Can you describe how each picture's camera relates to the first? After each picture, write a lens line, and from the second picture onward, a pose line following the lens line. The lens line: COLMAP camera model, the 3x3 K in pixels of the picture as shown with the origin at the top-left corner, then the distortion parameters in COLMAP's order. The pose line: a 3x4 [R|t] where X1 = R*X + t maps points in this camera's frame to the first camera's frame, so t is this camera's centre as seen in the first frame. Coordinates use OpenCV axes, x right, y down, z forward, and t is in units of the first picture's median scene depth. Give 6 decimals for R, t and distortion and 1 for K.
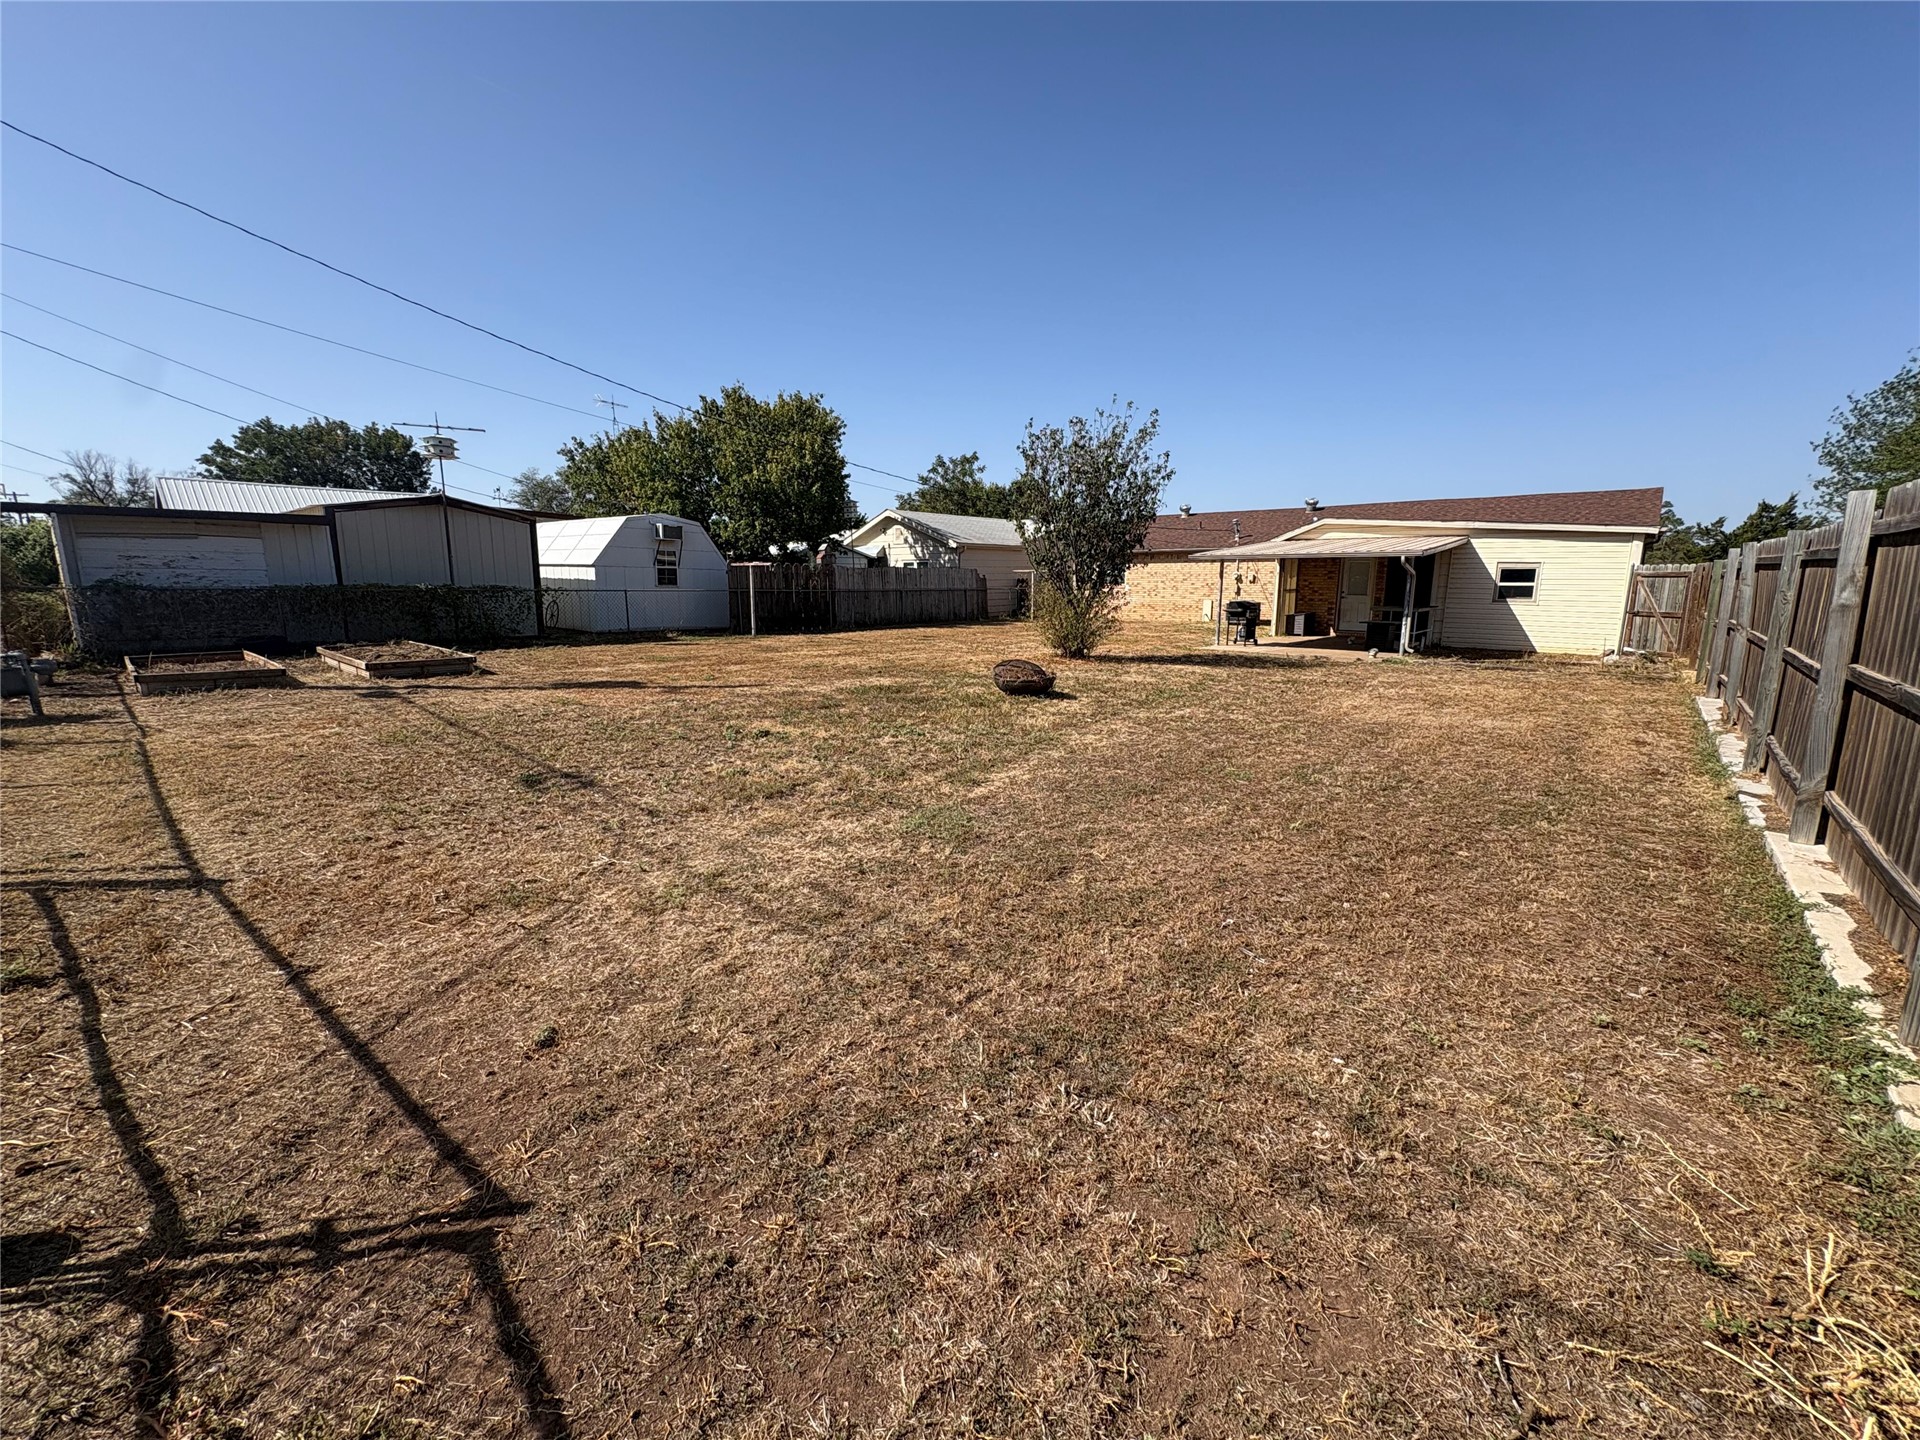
lens RADIAL K [[765.6, 0, 955.2], [0, 765.6, 715.6], [0, 0, 1]] dist [0.000409, 0.000440]
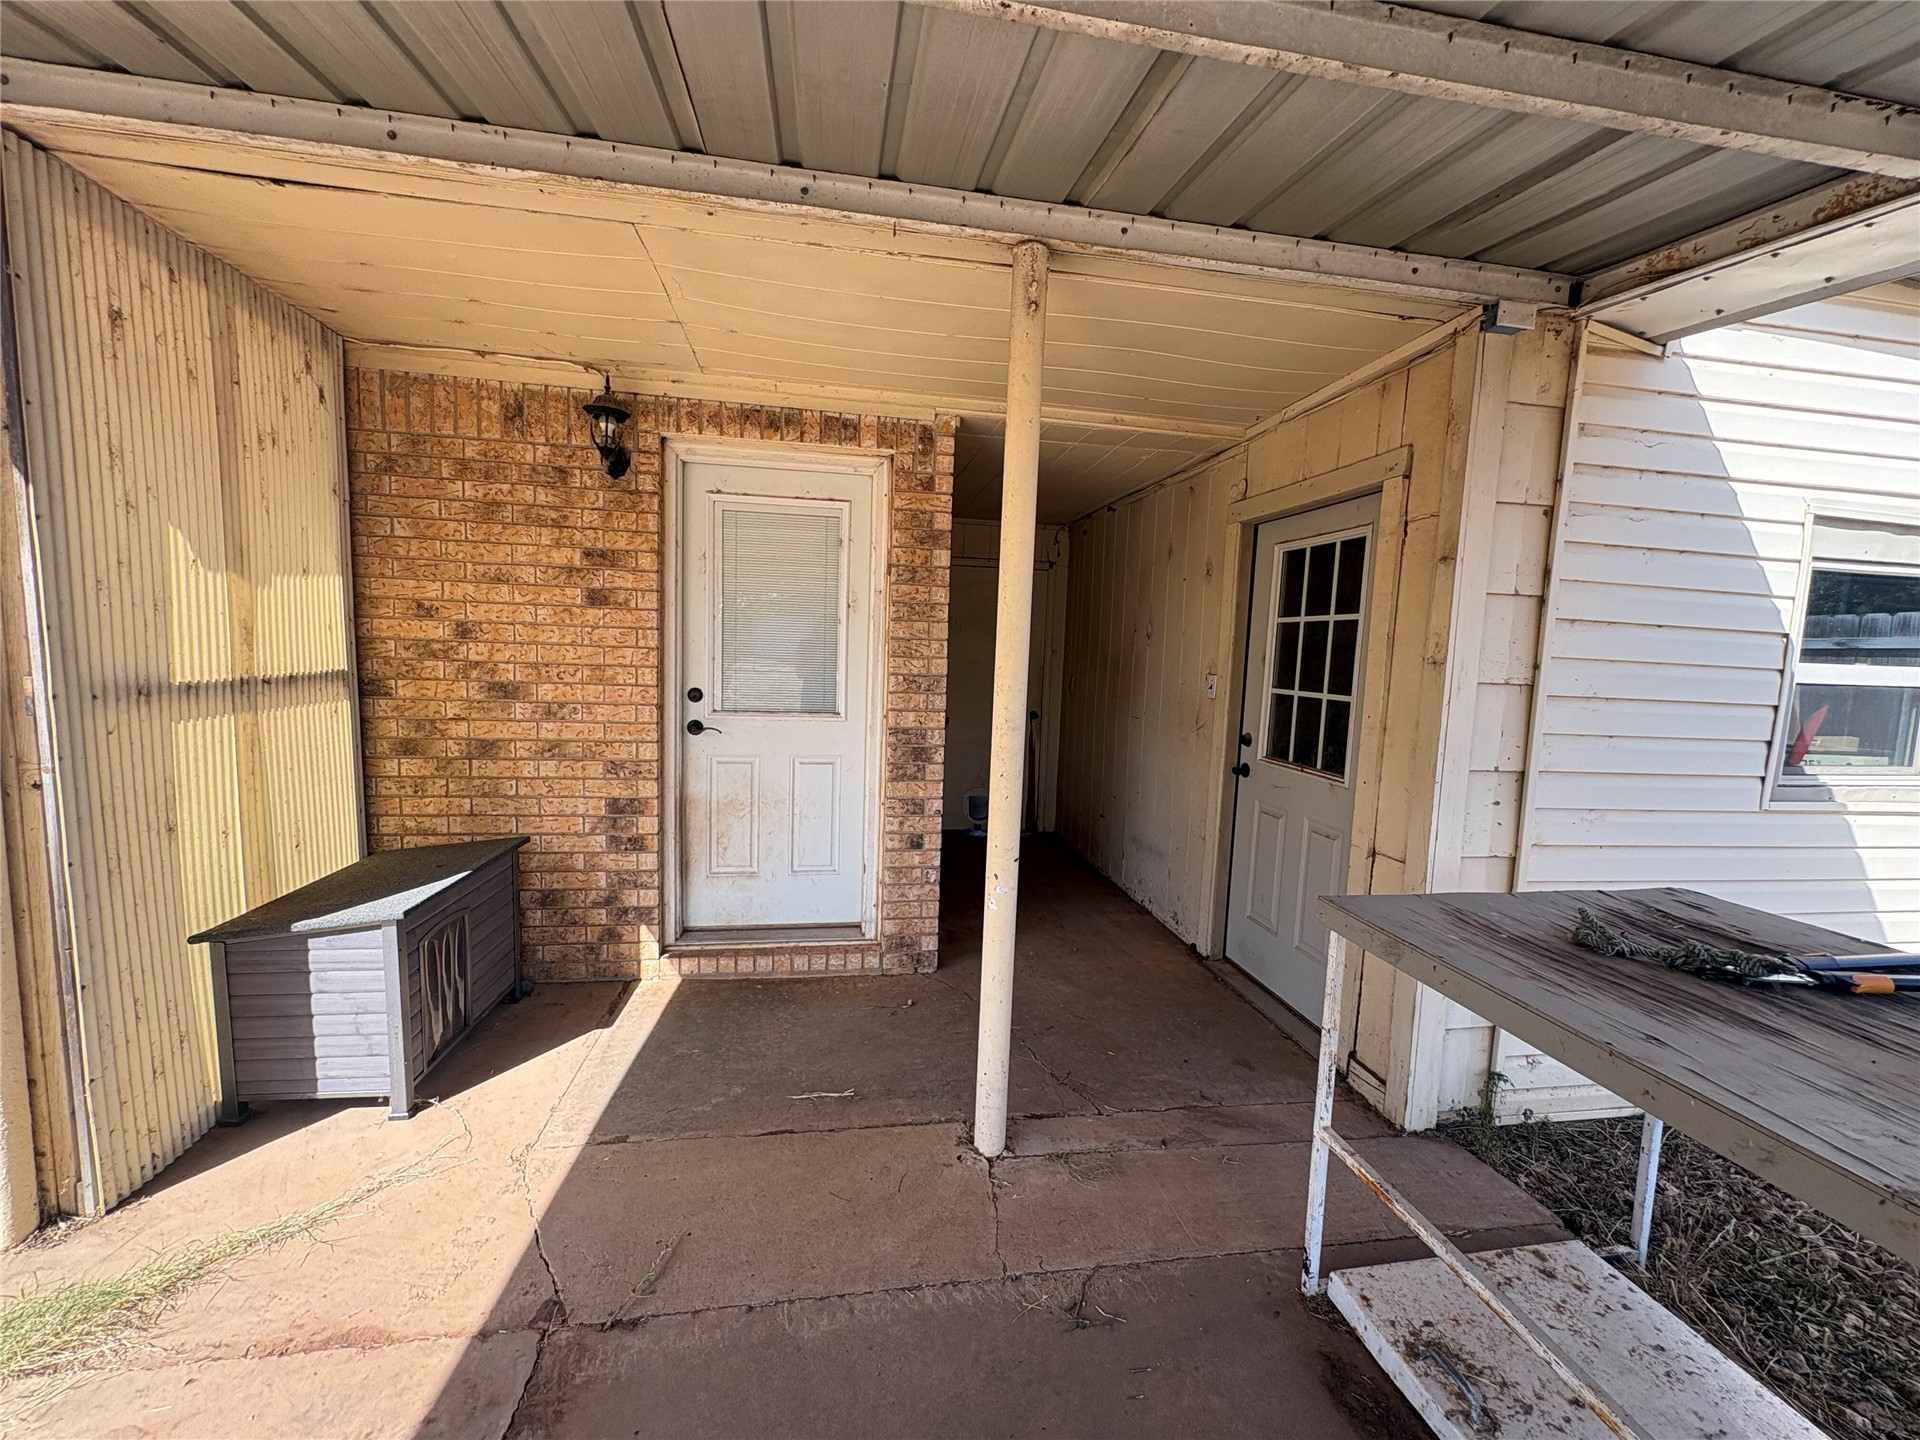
lens RADIAL K [[765.6, 0, 972.2], [0, 765.6, 713.9], [0, 0, 1]] dist [0.000409, 0.000440]
pose [[0.614189, -0.047450, 0.787731, 0.475560], [0.106261, 0.994073, -0.022972, -0.167786], [-0.781972, 0.097814, 0.615591, 0.976890]]
